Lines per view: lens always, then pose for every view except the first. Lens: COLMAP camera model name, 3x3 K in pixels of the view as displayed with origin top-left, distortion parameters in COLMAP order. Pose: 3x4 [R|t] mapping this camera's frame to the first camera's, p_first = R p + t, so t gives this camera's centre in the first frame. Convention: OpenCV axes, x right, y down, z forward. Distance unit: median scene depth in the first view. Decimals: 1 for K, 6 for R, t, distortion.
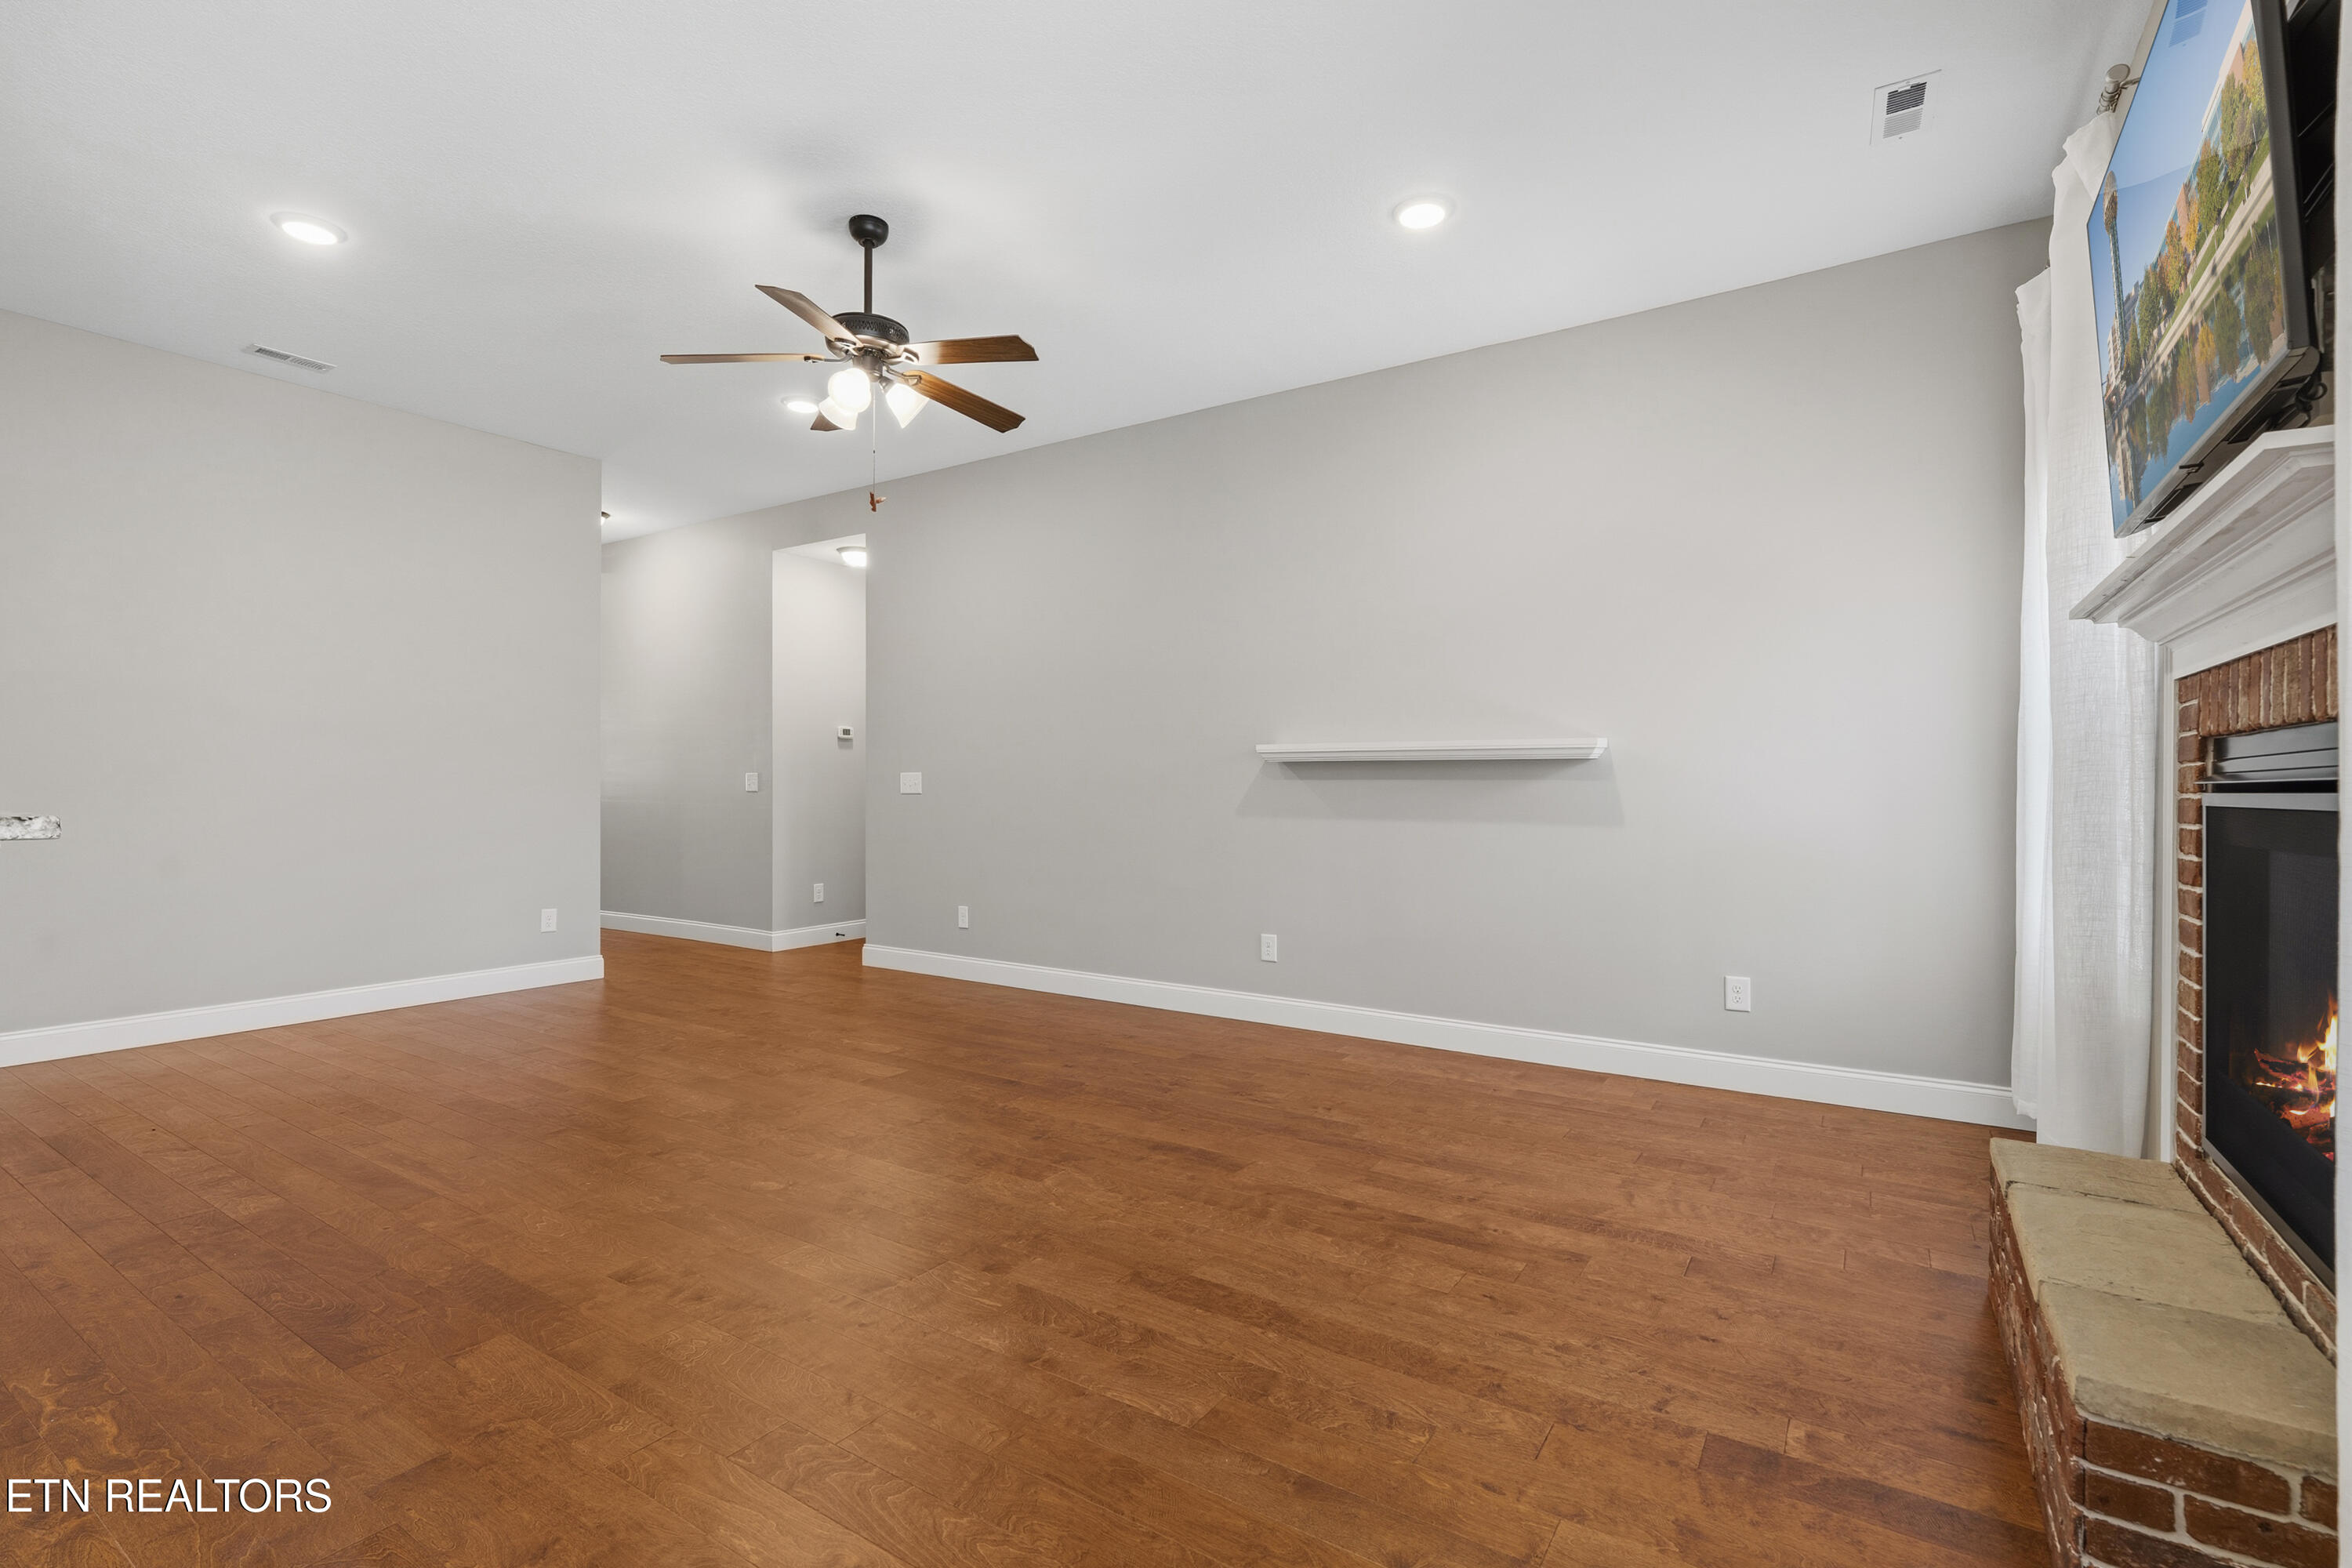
lens RADIAL K [[1077.5, 0, 1162.0], [0, 1077.5, 788.9], [0, 0, 1]] dist [-0.007682, 0.001841]
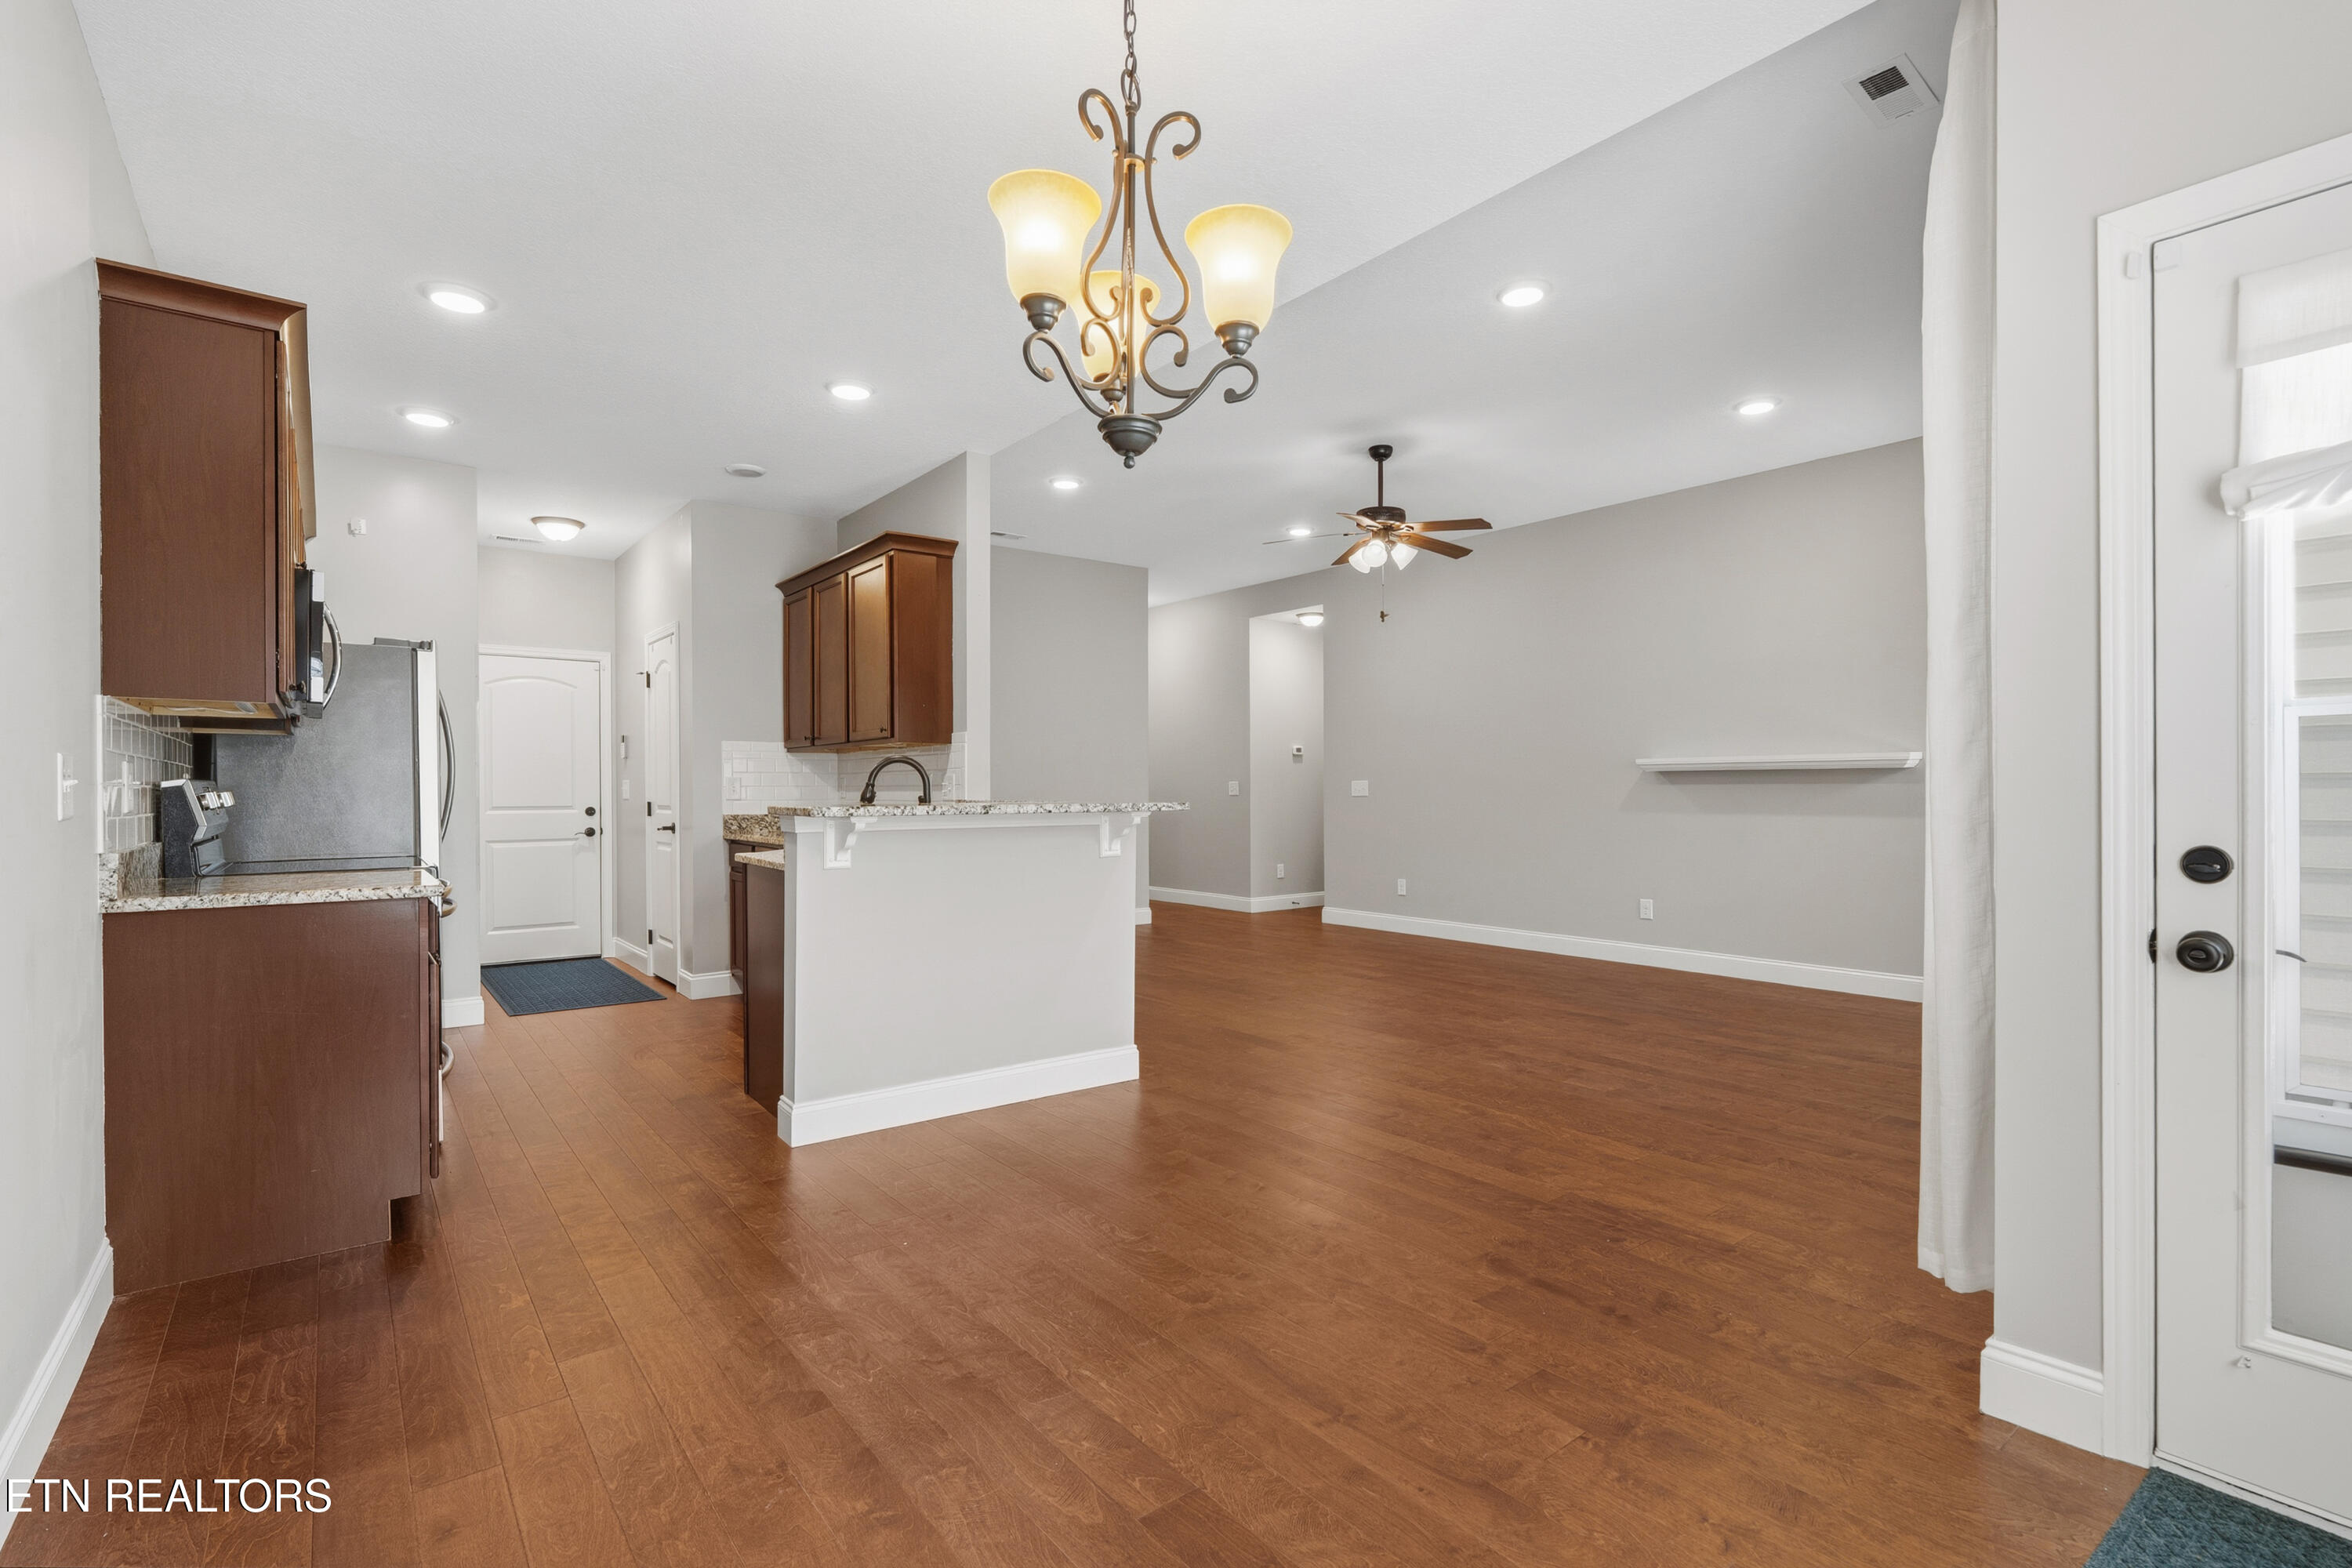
lens RADIAL K [[1077.5, 0, 1170.3], [0, 1077.5, 799.4], [0, 0, 1]] dist [-0.007682, 0.001841]
pose [[0.949863, -0.002597, -0.312657, -0.065159], [0.004432, 0.999977, 0.005160, 0.000418], [0.312636, -0.006287, 0.949852, -0.659108]]
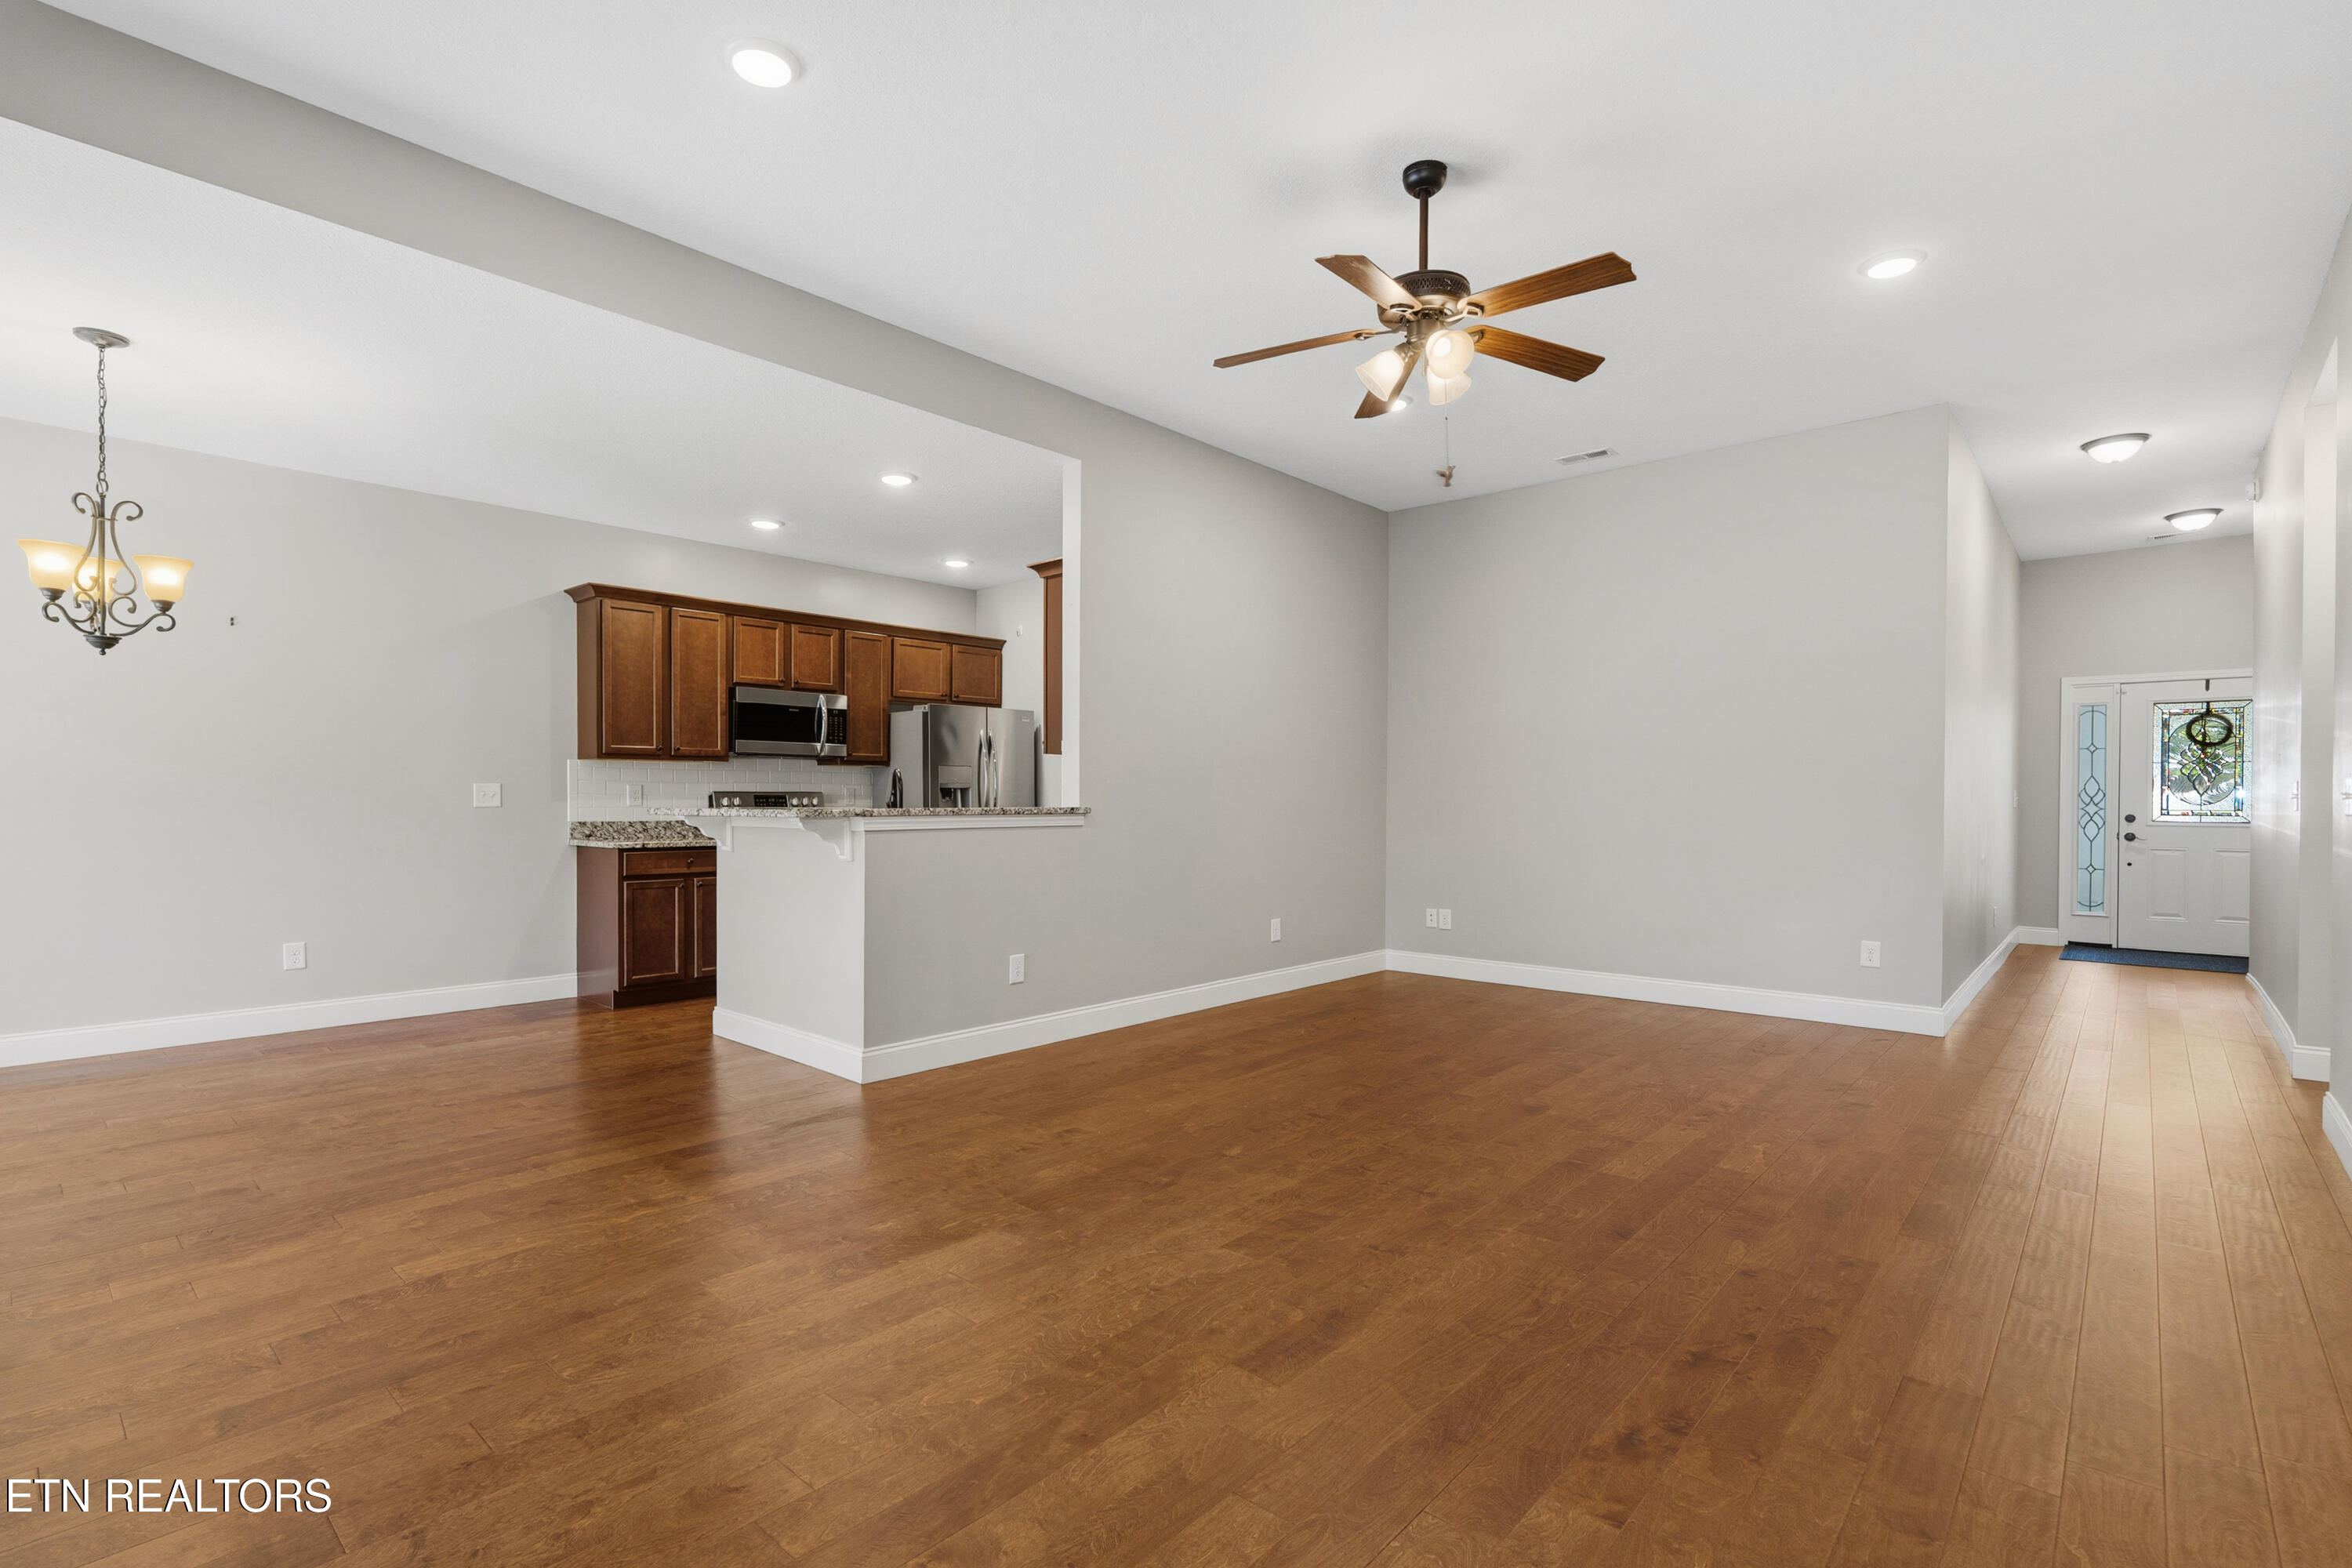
lens RADIAL K [[1077.5, 0, 1169.2], [0, 1077.5, 797.9], [0, 0, 1]] dist [-0.007682, 0.001841]
pose [[-0.138684, -0.002943, -0.990332, 0.646199], [-0.005222, 0.999984, -0.002240, -0.003253], [0.990323, 0.004860, -0.138697, 0.901608]]
